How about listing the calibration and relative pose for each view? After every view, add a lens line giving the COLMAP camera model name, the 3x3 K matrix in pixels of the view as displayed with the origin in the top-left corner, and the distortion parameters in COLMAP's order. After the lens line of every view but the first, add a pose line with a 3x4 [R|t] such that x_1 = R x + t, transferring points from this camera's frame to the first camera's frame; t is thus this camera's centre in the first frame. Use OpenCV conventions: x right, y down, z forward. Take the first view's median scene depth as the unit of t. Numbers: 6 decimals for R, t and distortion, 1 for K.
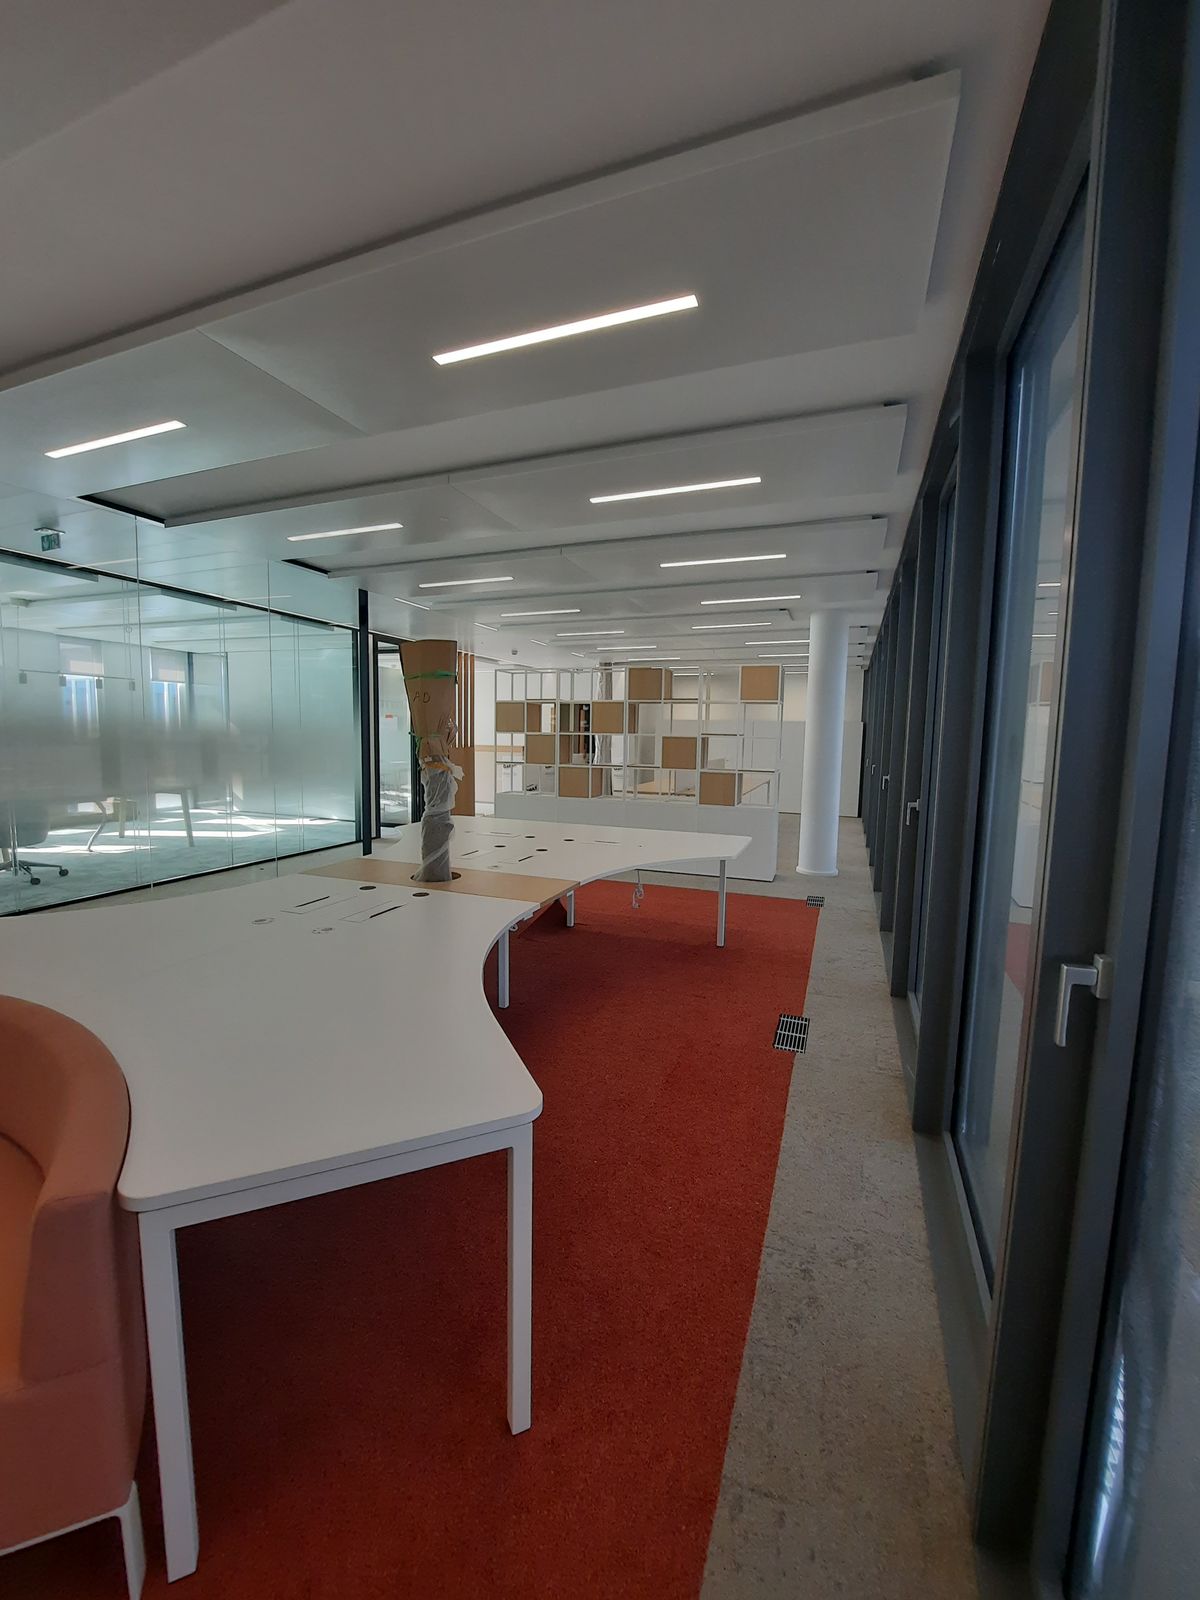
lens RADIAL K [[639.7, 0, 600.0], [0, 639.7, 800.0], [0, 0, 1]] dist [-0.015891, 0.000131]
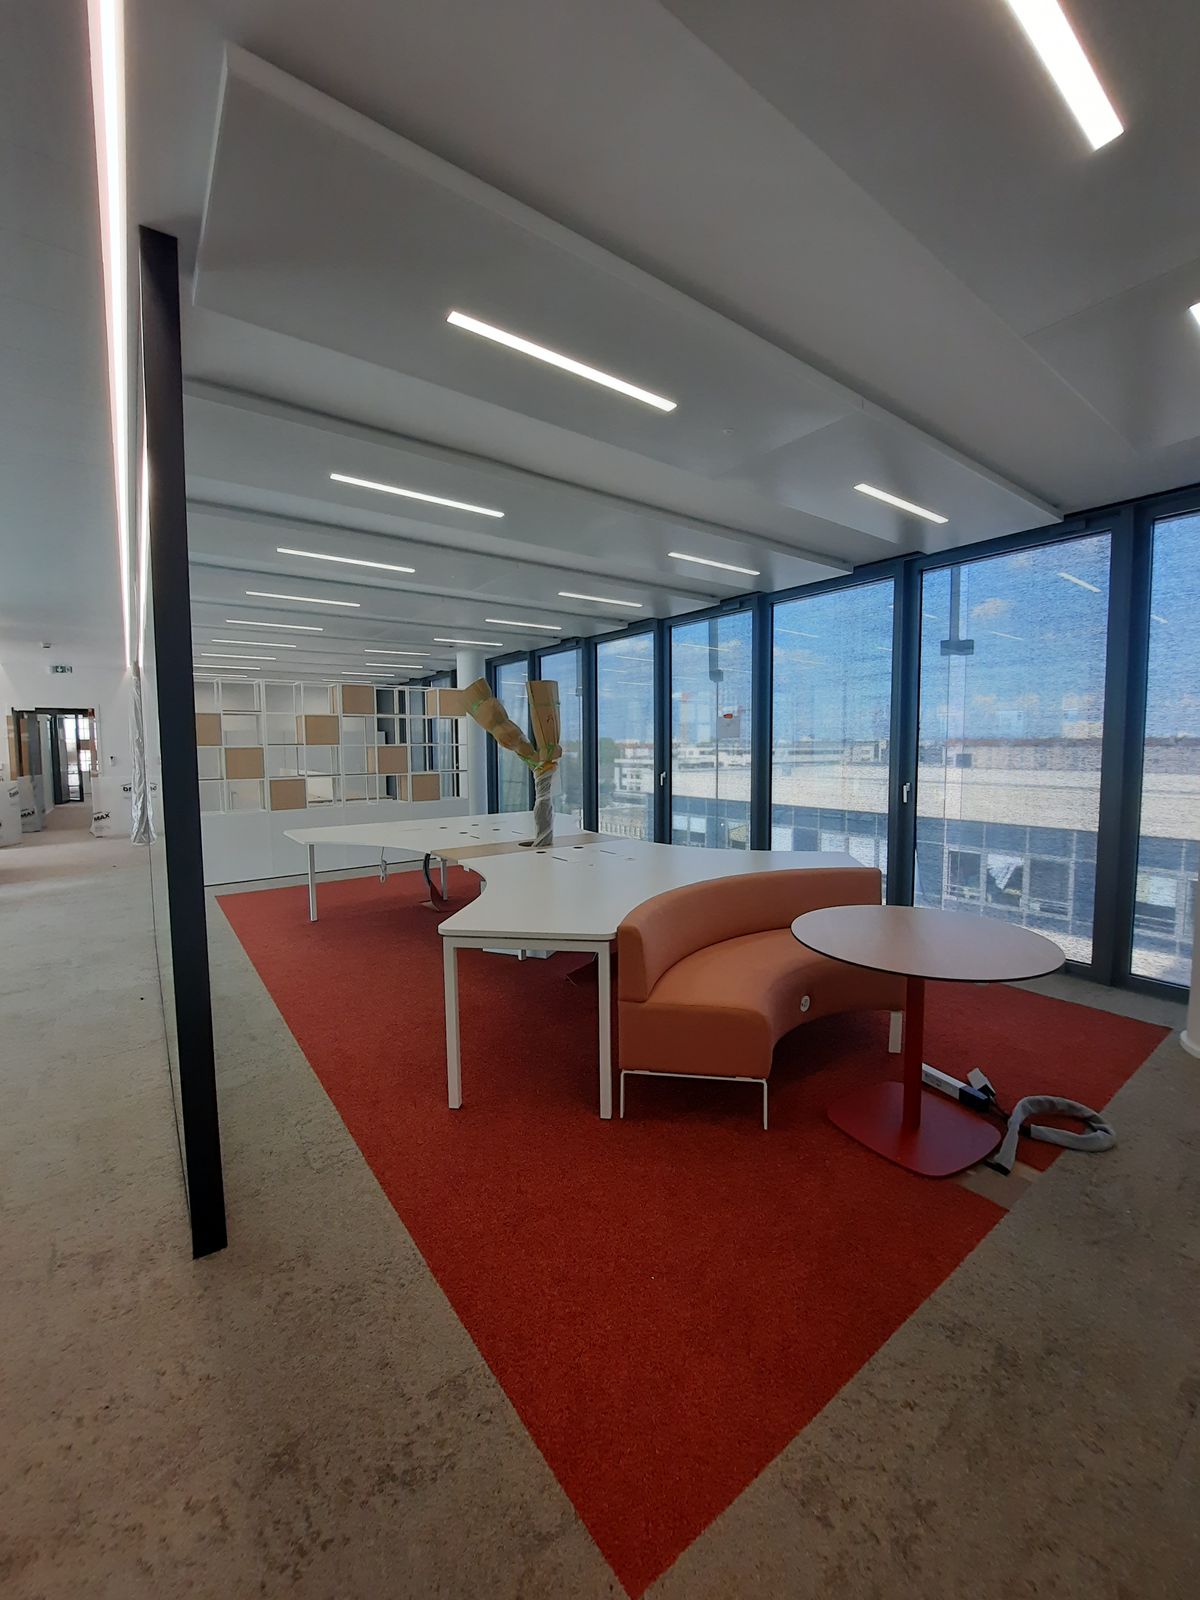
lens RADIAL K [[639.7, 0, 600.0], [0, 639.7, 800.0], [0, 0, 1]] dist [-0.015891, 0.000131]
pose [[0.530002, -0.099082, 0.842188, -0.612384], [0.099903, 0.993530, 0.054017, -0.027994], [-0.842091, 0.055508, 0.536471, 0.227937]]
